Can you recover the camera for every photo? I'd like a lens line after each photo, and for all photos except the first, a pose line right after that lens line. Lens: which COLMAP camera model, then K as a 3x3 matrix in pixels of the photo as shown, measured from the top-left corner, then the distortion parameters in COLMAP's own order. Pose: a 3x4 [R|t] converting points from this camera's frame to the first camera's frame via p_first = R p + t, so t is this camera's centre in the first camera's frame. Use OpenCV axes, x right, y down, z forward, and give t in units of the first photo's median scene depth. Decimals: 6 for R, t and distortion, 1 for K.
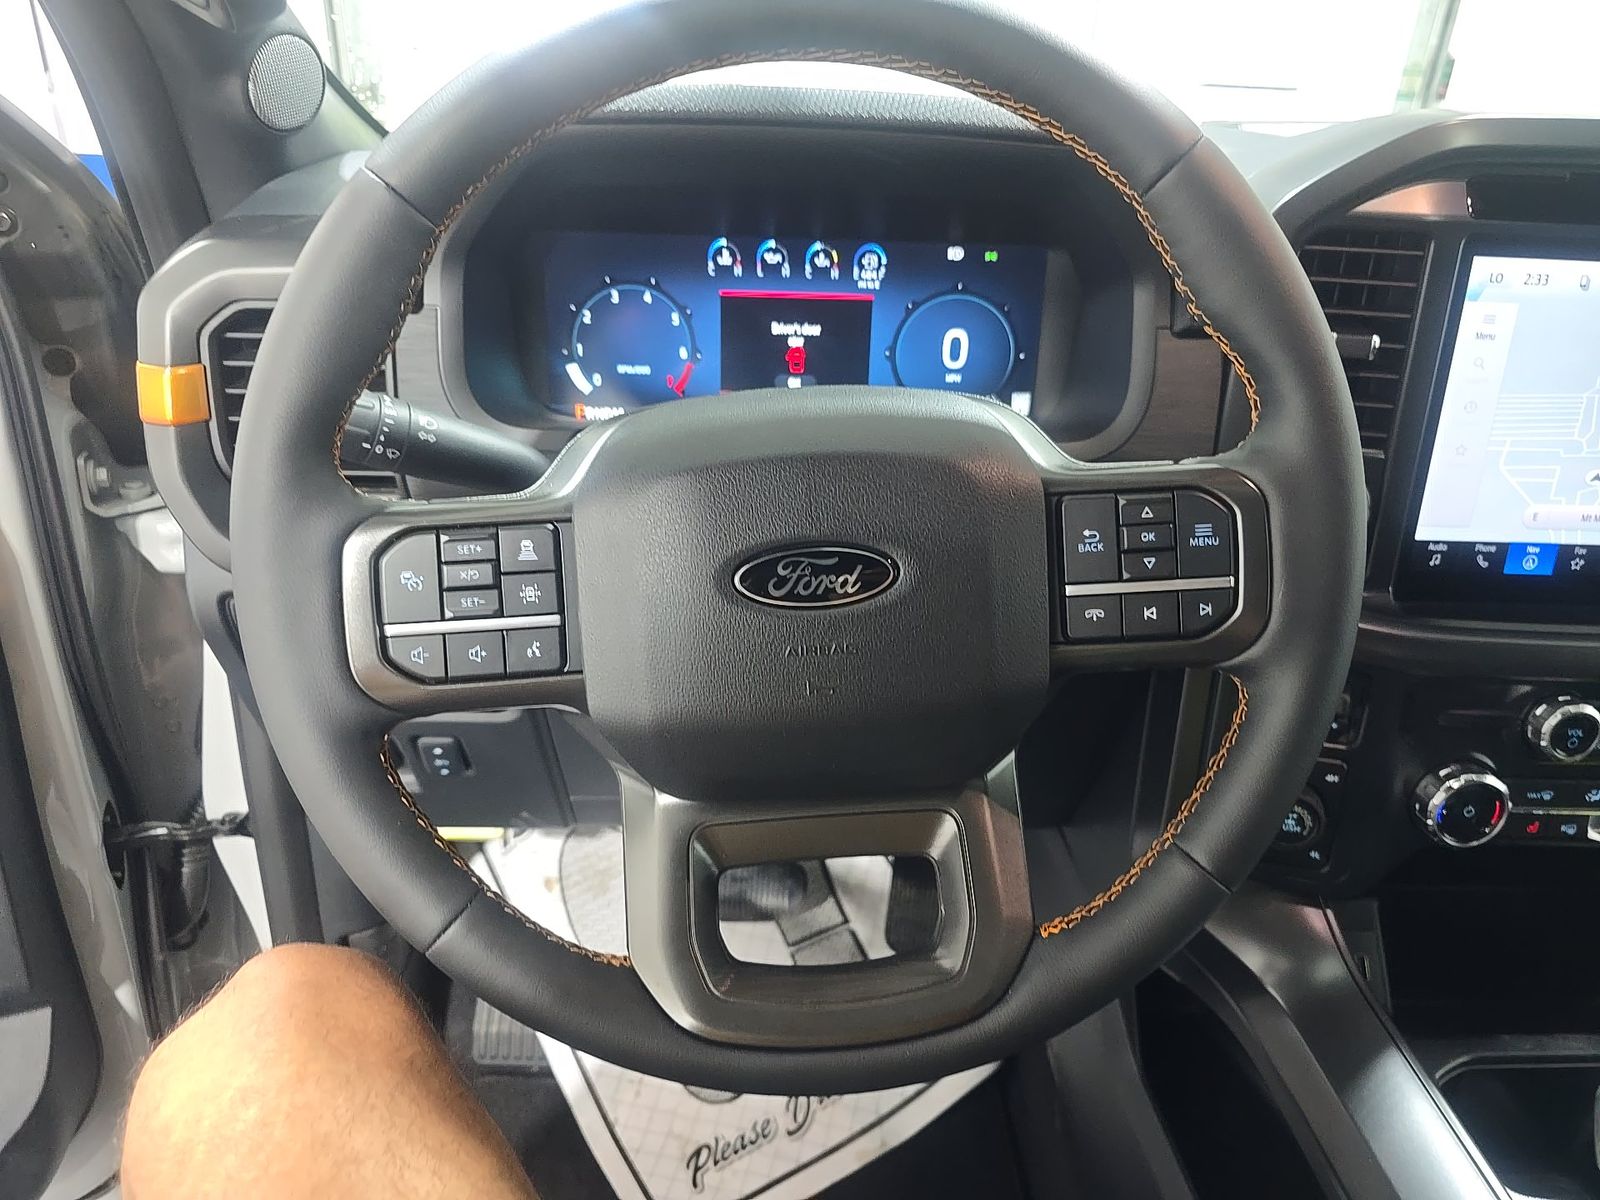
lens RADIAL K [[1073.1, 0, 800.0], [0, 1073.1, 600.0], [0, 0, 1]] dist [0.010319, 0.000751]
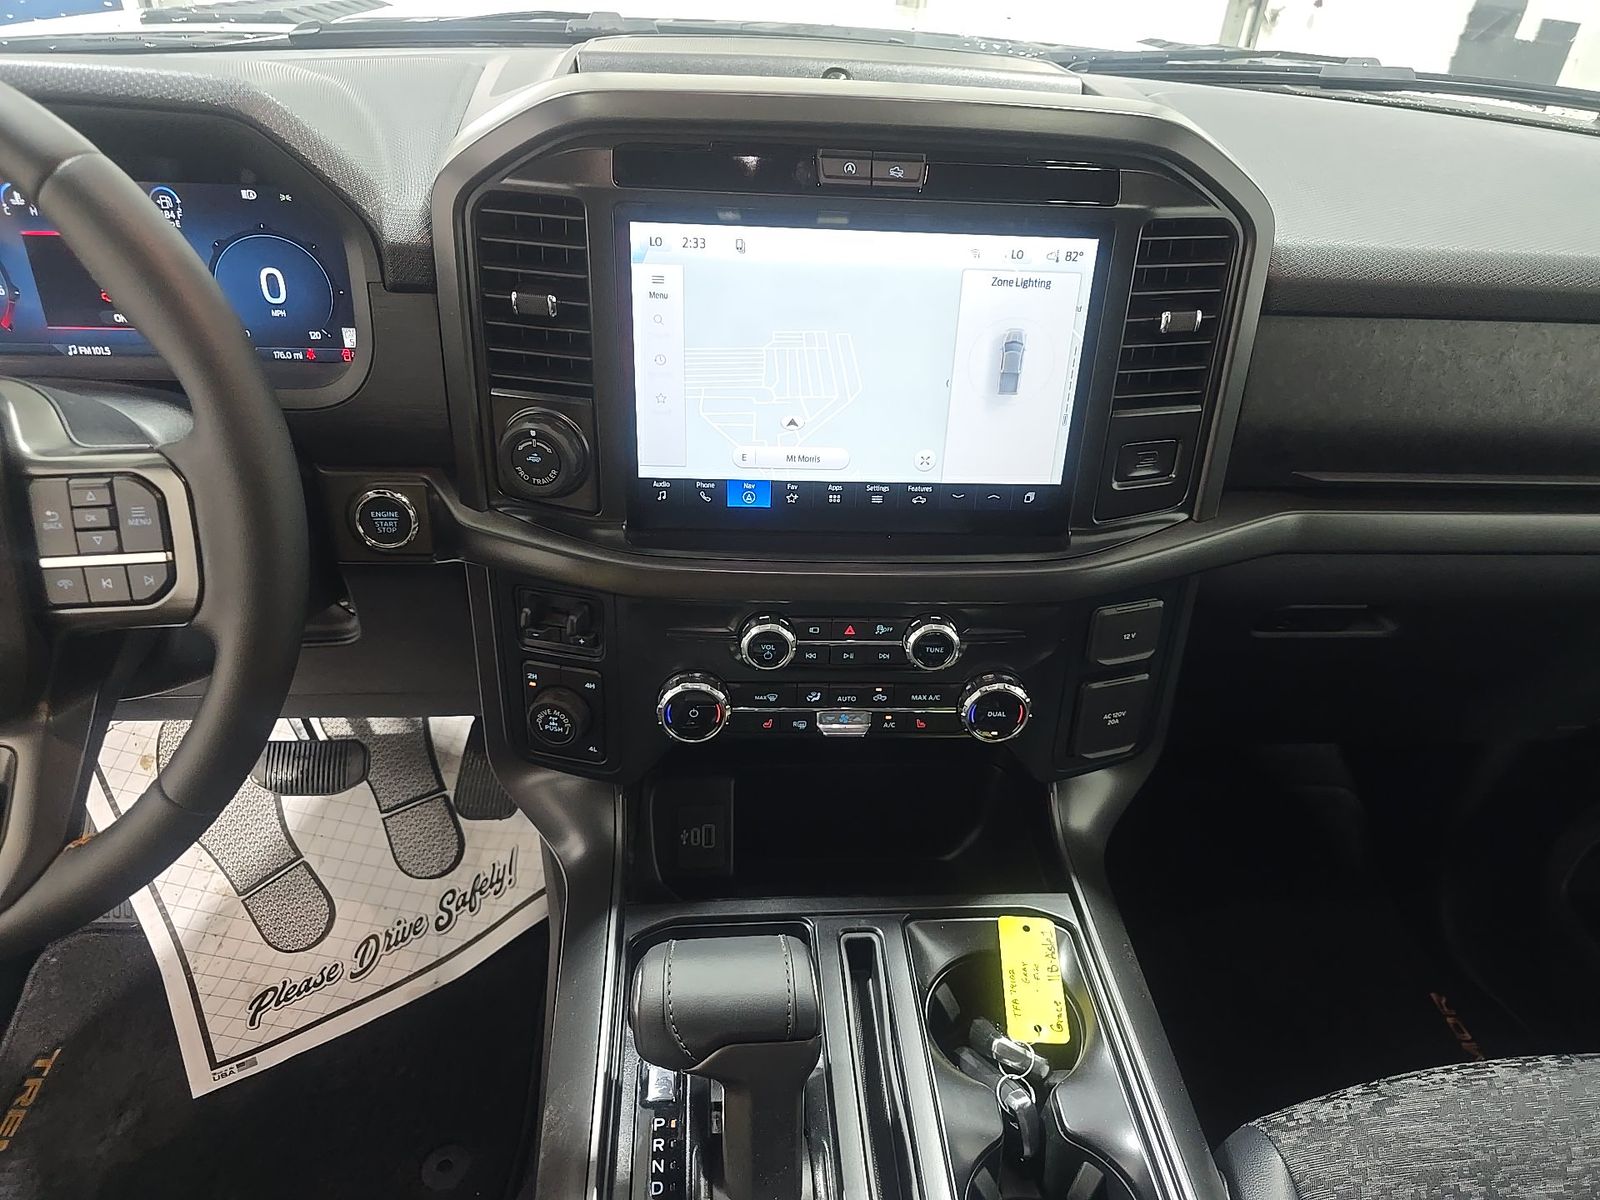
lens RADIAL K [[1071.6, 0, 811.6], [0, 1071.6, 603.6], [0, 0, 1]] dist [0.054123, -0.049562]
pose [[0.999442, -0.010801, 0.031602, 0.691652], [0.005887, 0.988419, 0.151633, -0.091886], [-0.032873, -0.151362, 0.987932, -0.121616]]
